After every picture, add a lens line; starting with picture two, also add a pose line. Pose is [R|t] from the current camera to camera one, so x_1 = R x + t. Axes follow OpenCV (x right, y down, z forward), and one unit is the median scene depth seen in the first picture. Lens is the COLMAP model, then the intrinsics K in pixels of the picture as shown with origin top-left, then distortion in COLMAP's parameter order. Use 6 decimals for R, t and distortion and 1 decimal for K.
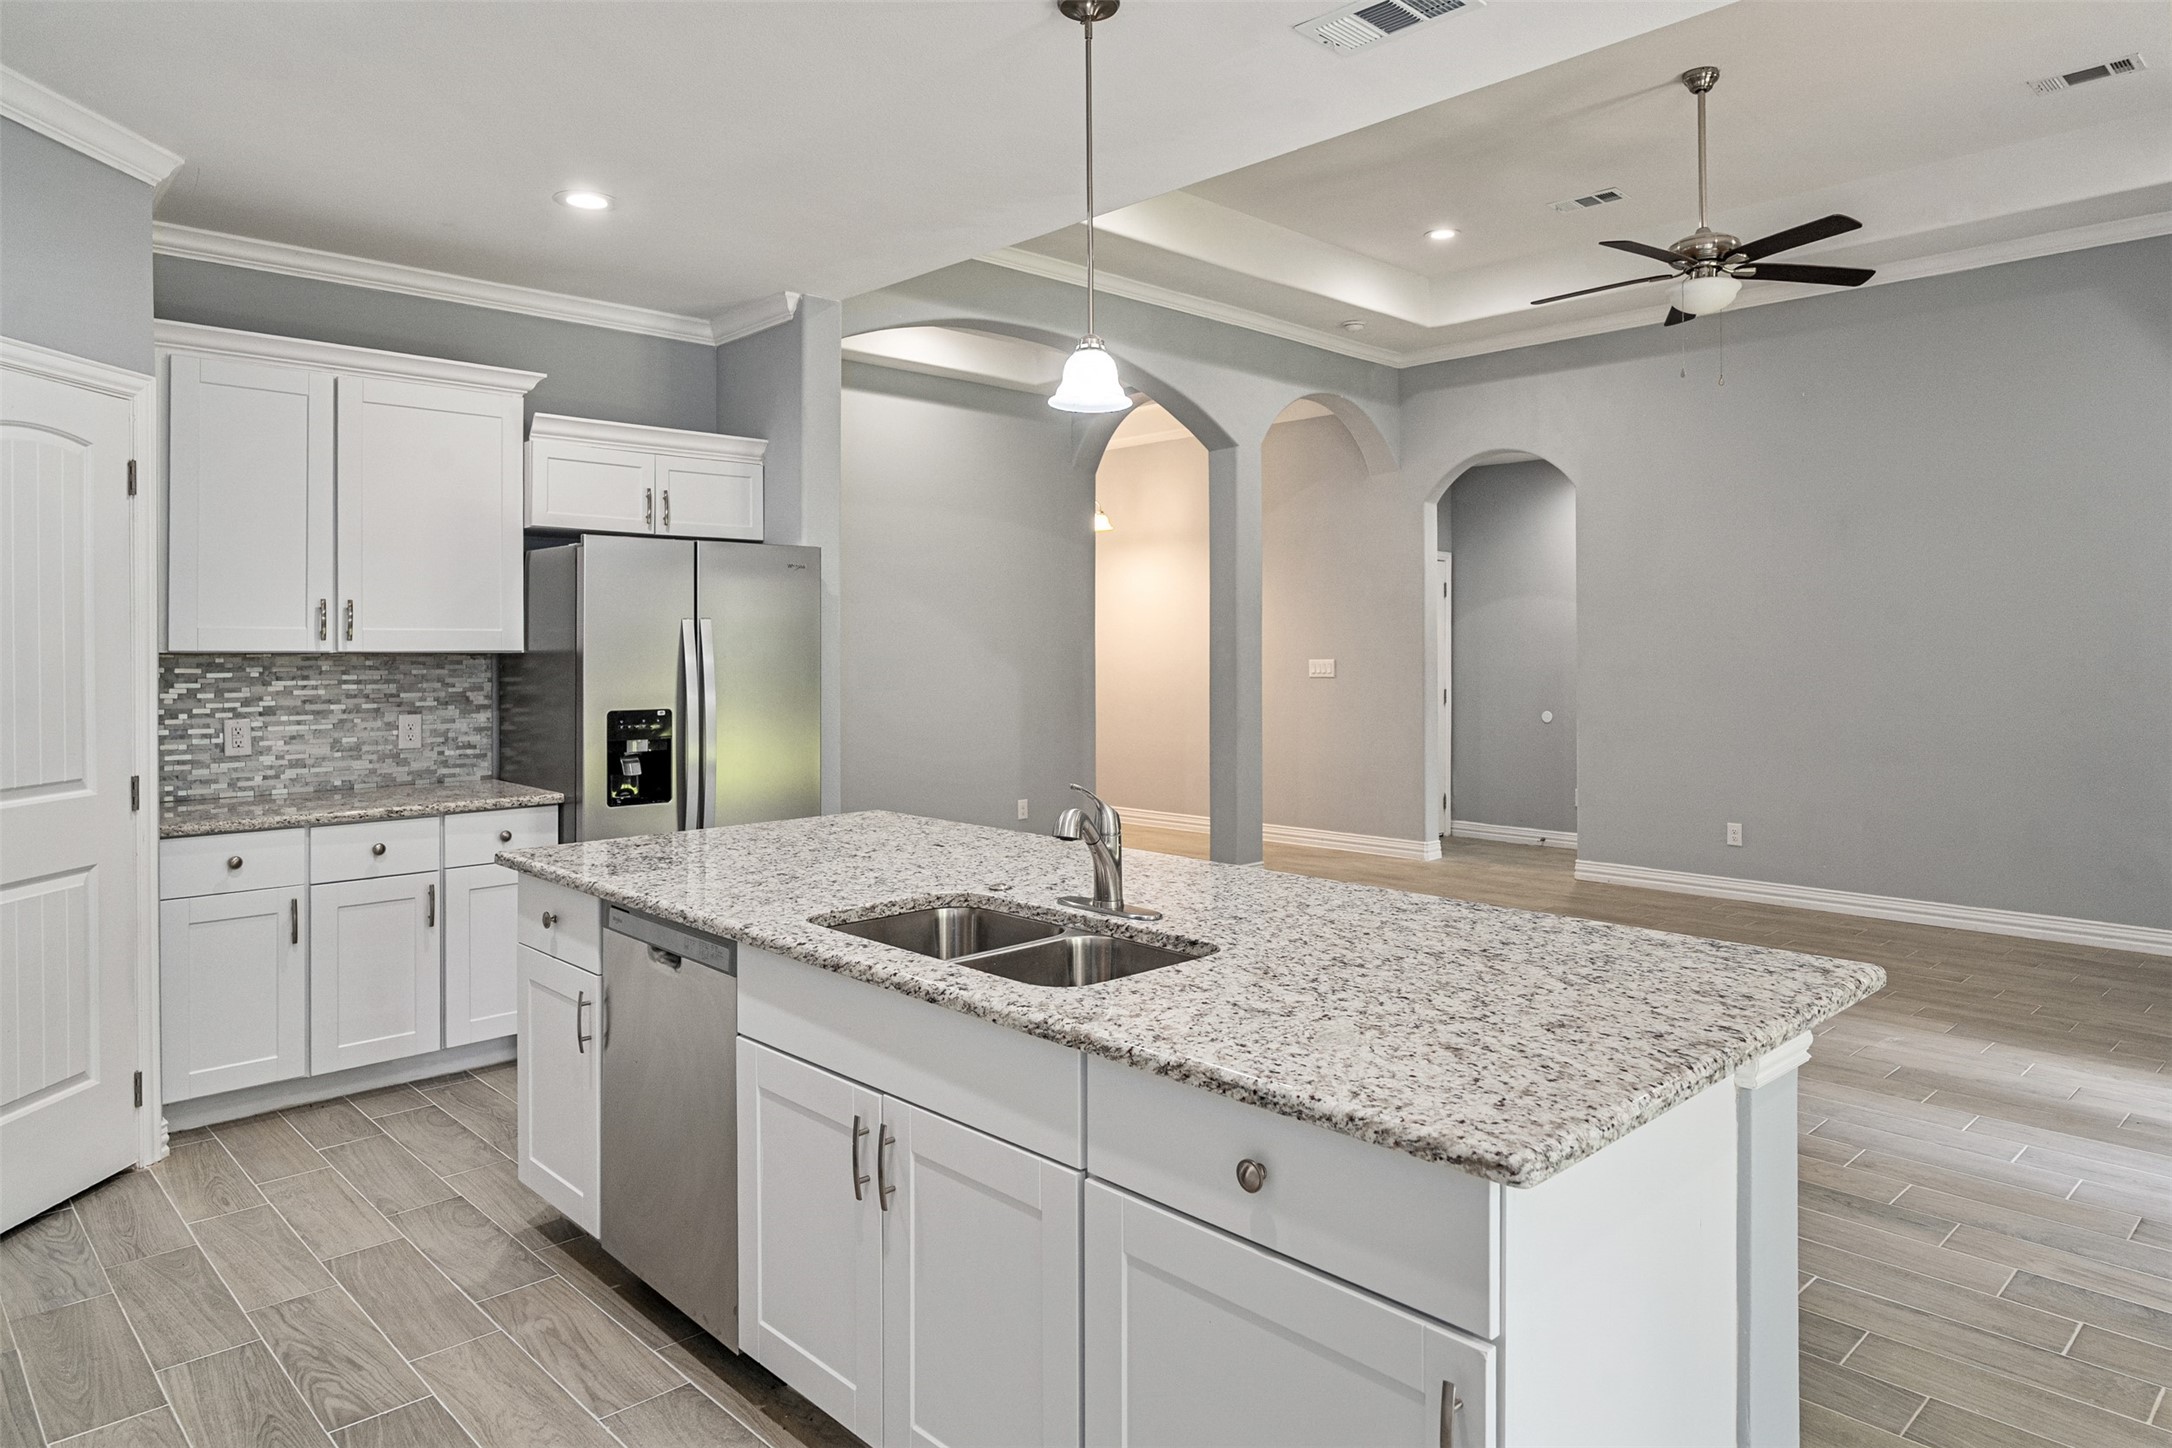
lens RADIAL K [[1345.9, 0, 1067.1], [0, 1345.9, 631.5], [0, 0, 1]] dist [-0.009668, 0.004370]
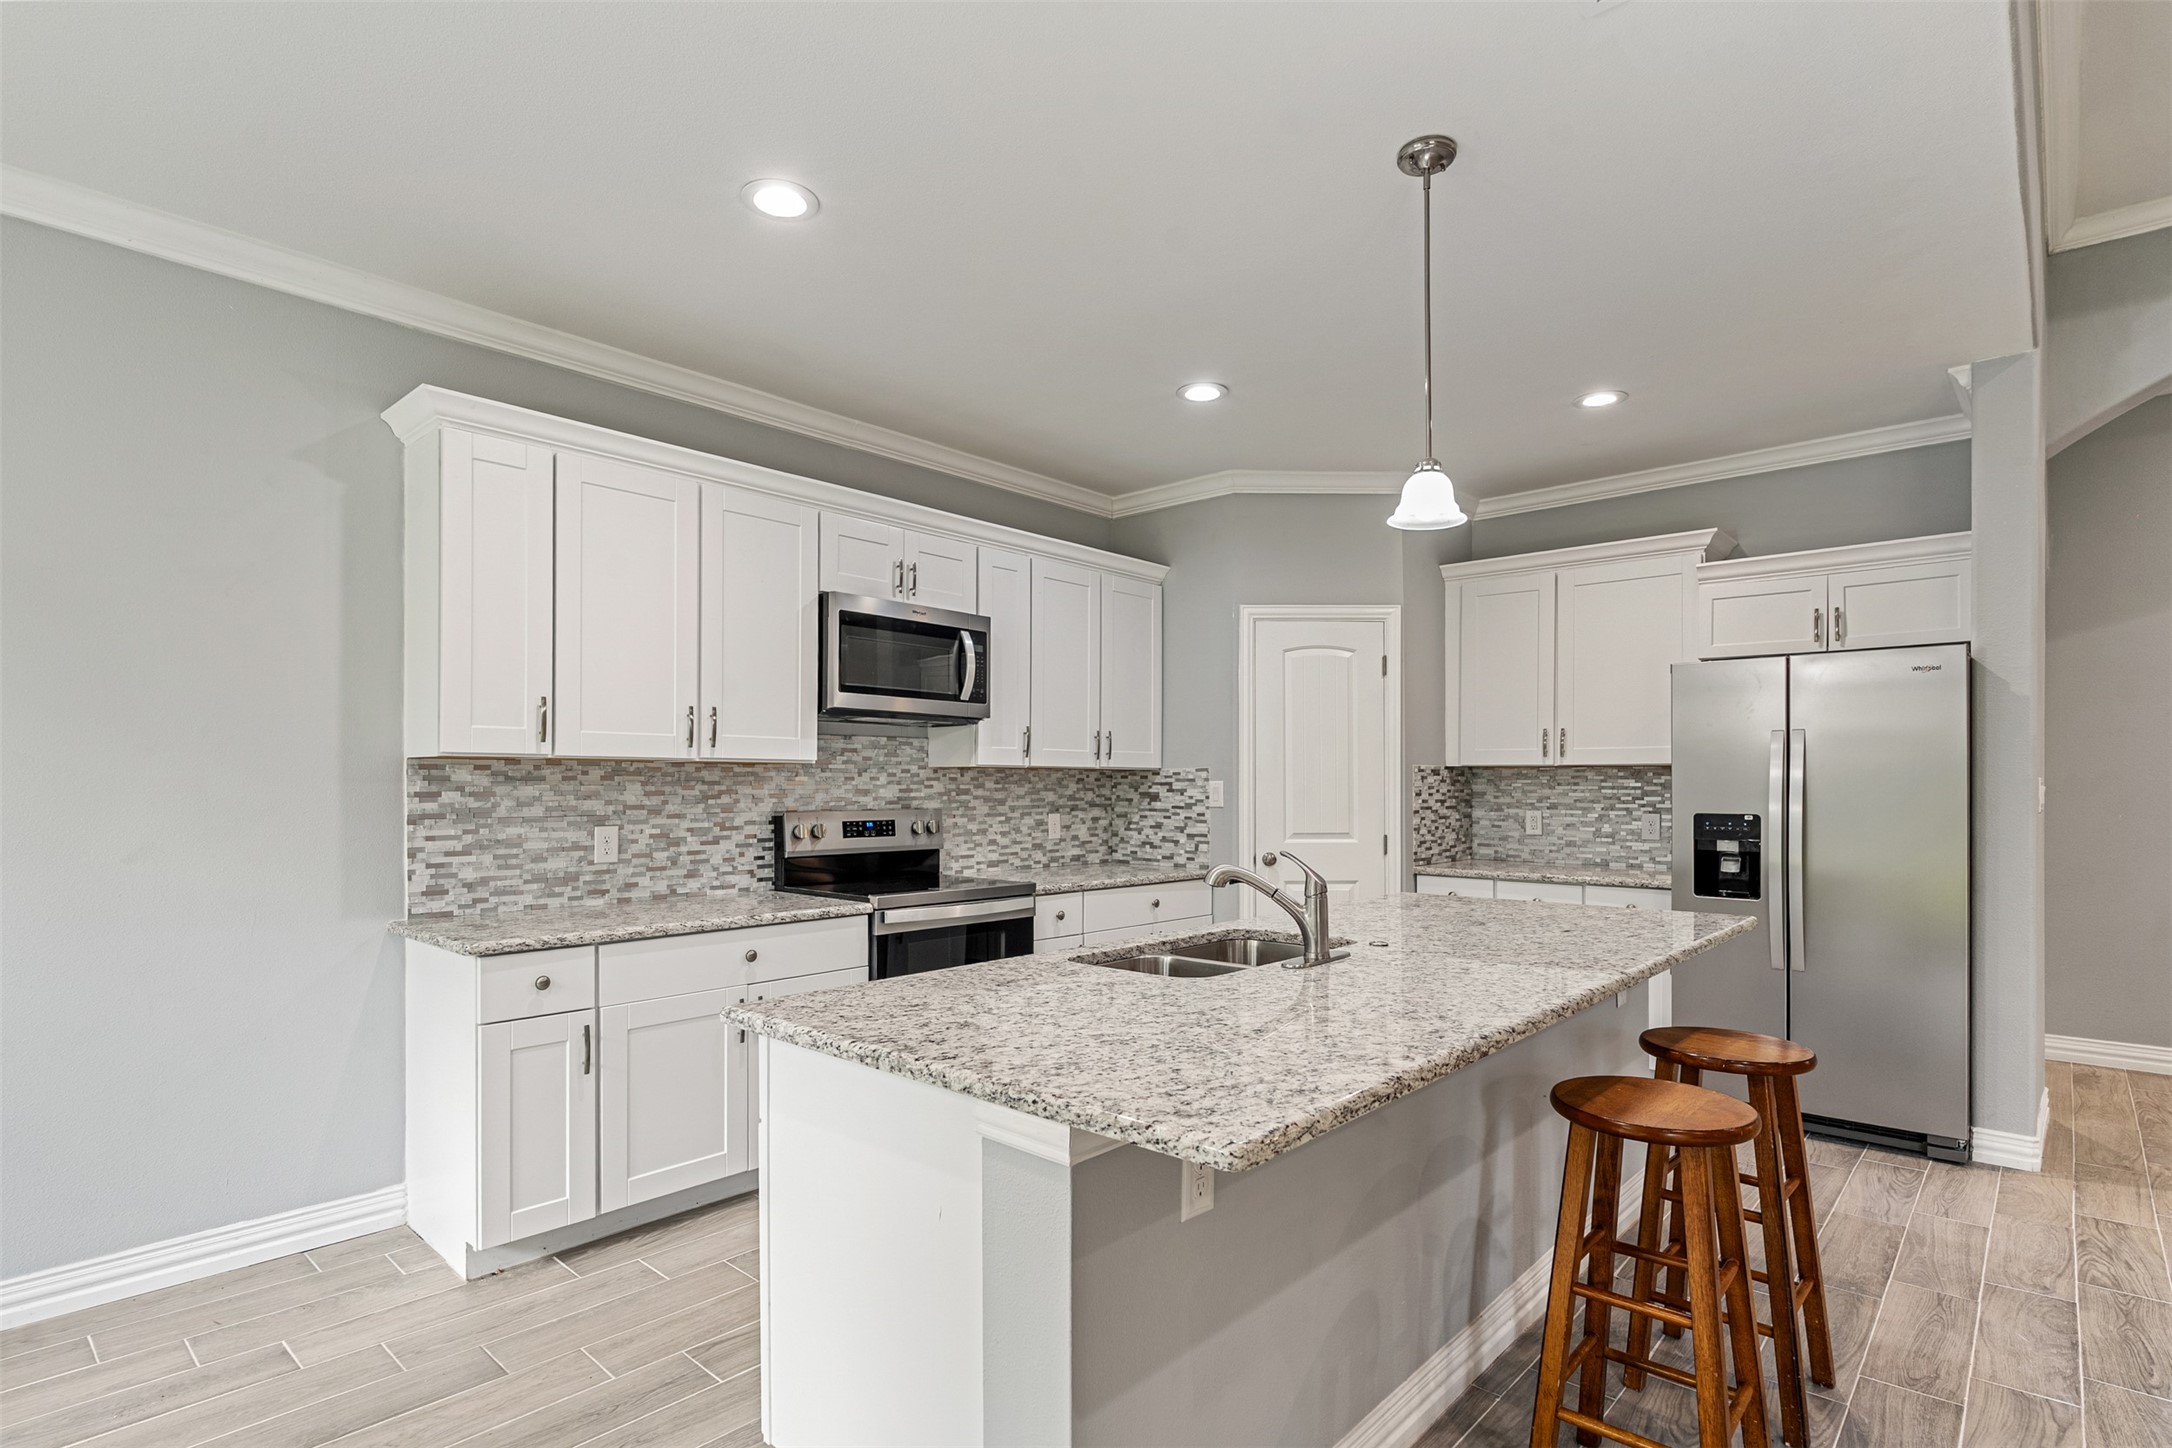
lens RADIAL K [[1077.2, 0, 1101.2], [0, 1077.2, 783.0], [0, 0, 1]] dist [0.005581, -0.000864]
pose [[0.082142, 0.004053, -0.996612, 0.485042], [0.009988, 0.999938, 0.004890, 0.020494], [0.996571, -0.010356, 0.082096, 0.362855]]
